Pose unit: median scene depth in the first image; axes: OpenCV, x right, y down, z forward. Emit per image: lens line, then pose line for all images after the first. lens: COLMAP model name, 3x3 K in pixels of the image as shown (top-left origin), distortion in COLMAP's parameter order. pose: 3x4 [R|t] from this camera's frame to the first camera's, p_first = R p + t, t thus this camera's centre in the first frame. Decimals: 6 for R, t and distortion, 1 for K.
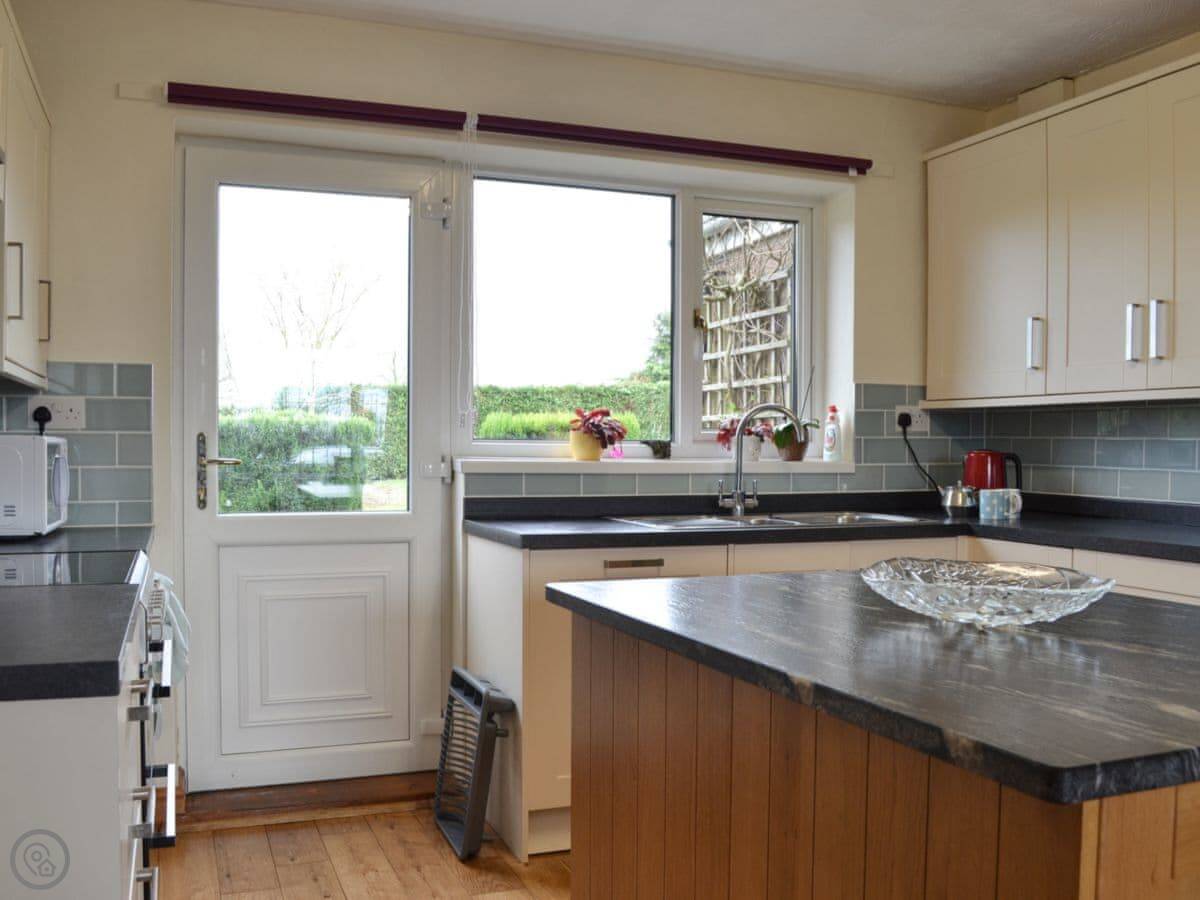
lens RADIAL K [[1116.2, 0, 600.0], [0, 1116.2, 450.0], [0, 0, 1]] dist [-0.049777, 0.009680]
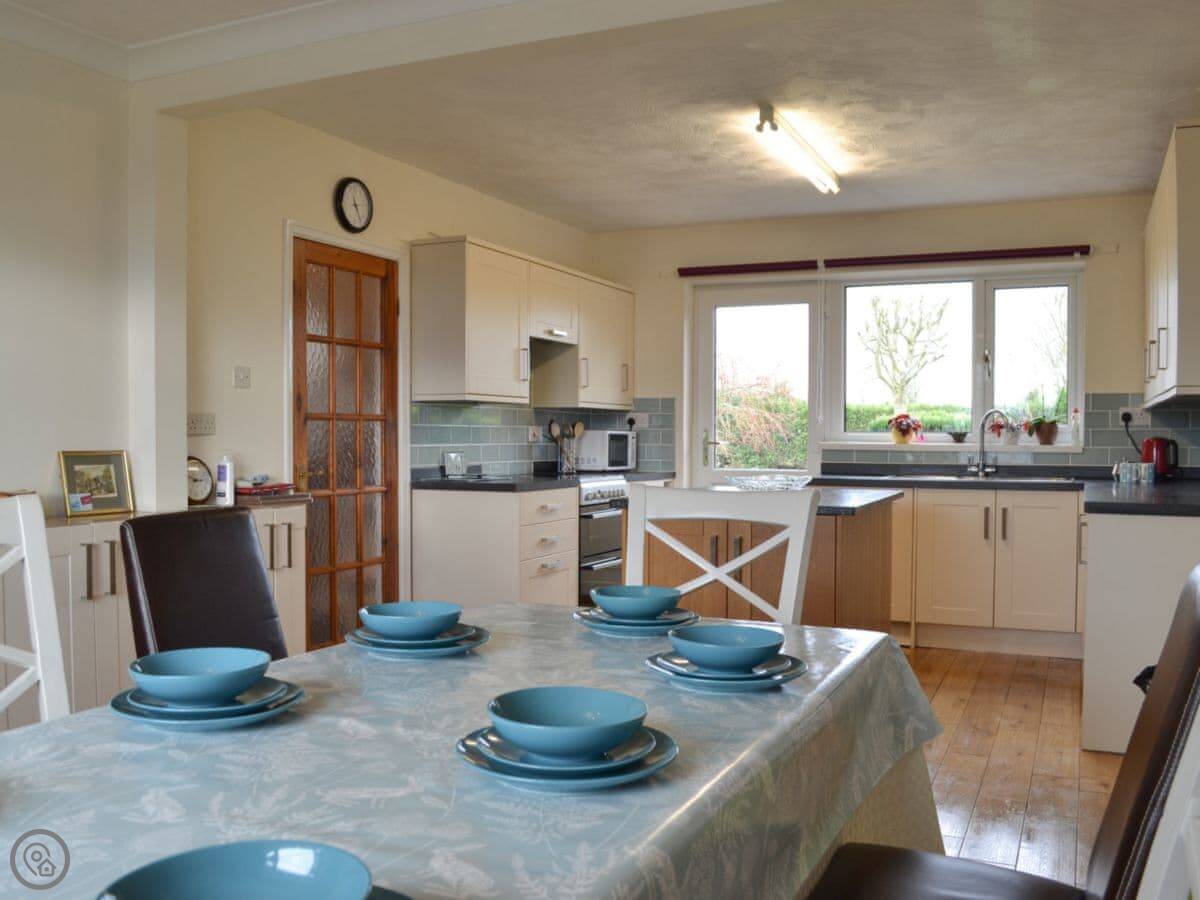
lens RADIAL K [[1116.2, 0, 600.0], [0, 1116.2, 450.0], [0, 0, 1]] dist [-0.049777, 0.009680]
pose [[0.710986, 0.007645, -0.703164, 0.867651], [-0.003509, 0.999967, 0.007324, 0.008315], [0.703197, -0.002740, 0.710990, -0.559241]]
